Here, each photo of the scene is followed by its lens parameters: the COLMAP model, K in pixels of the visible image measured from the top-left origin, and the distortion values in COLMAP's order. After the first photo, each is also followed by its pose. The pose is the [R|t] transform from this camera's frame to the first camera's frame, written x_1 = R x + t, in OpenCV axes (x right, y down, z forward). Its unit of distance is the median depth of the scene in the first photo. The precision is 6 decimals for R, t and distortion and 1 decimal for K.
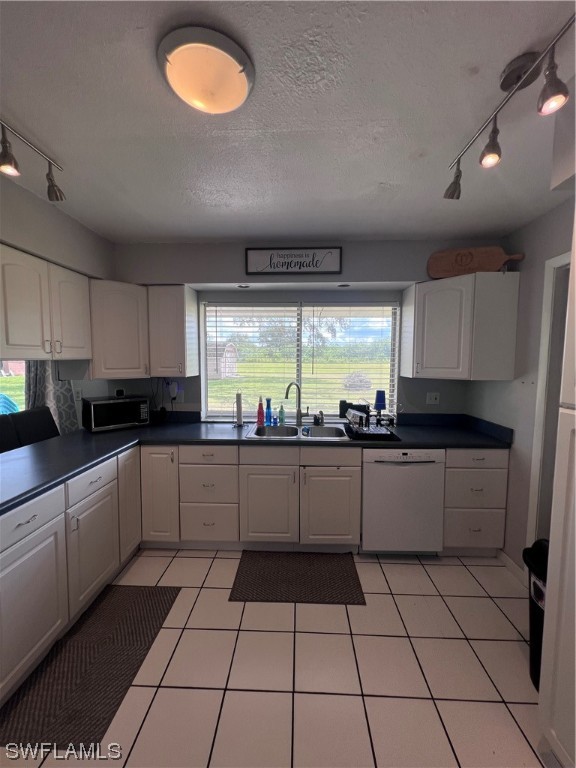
lens RADIAL K [[307.0, 0, 287.9], [0, 307.0, 384.5], [0, 0, 1]] dist [0.001809, 0.000701]
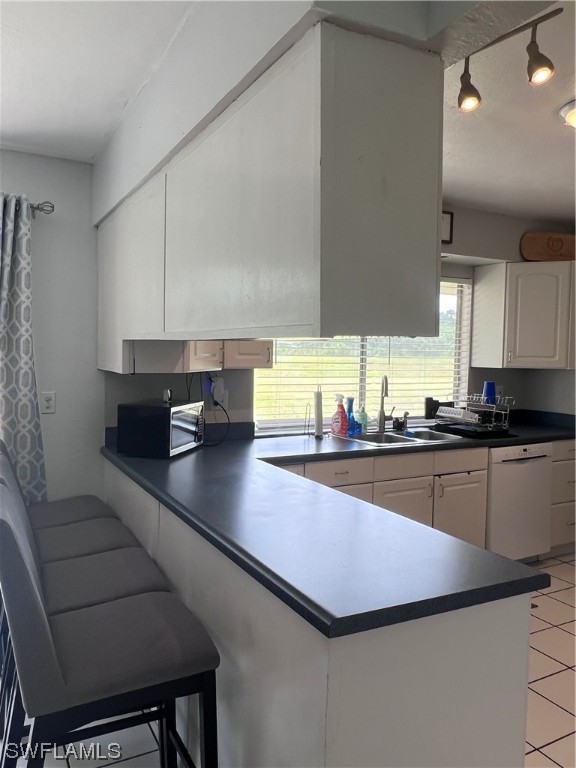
lens RADIAL K [[580.0, 0, 287.4], [0, 580.0, 382.4], [0, 0, 1]] dist [0.014989, -0.004332]
pose [[0.859580, -0.016138, 0.510746, -0.903741], [0.029210, 0.999419, -0.017581, 0.028298], [-0.510165, 0.030031, 0.859552, -0.109651]]
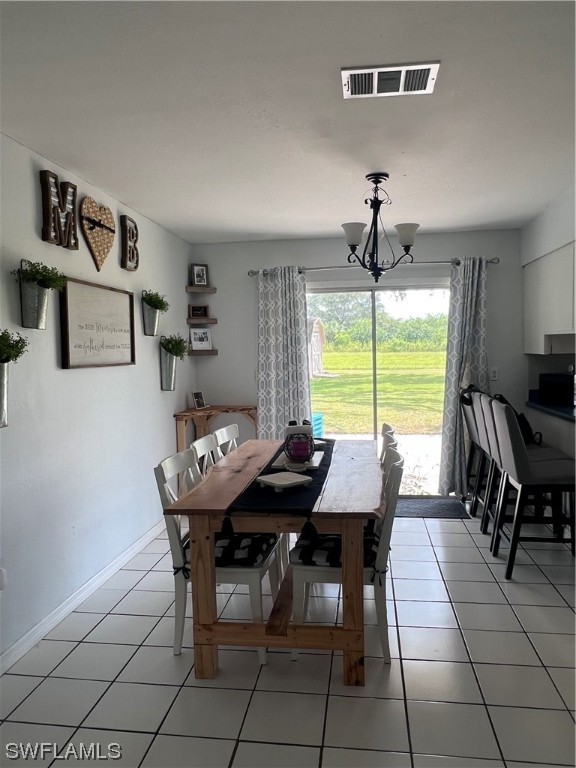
lens RADIAL K [[580.0, 0, 286.1], [0, 580.0, 382.4], [0, 0, 1]] dist [0.014989, -0.004332]
pose [[0.994639, -0.024882, -0.100367, -1.208421], [0.022587, 0.999458, -0.023946, 0.090327], [0.100908, 0.021550, 0.994662, -0.849986]]
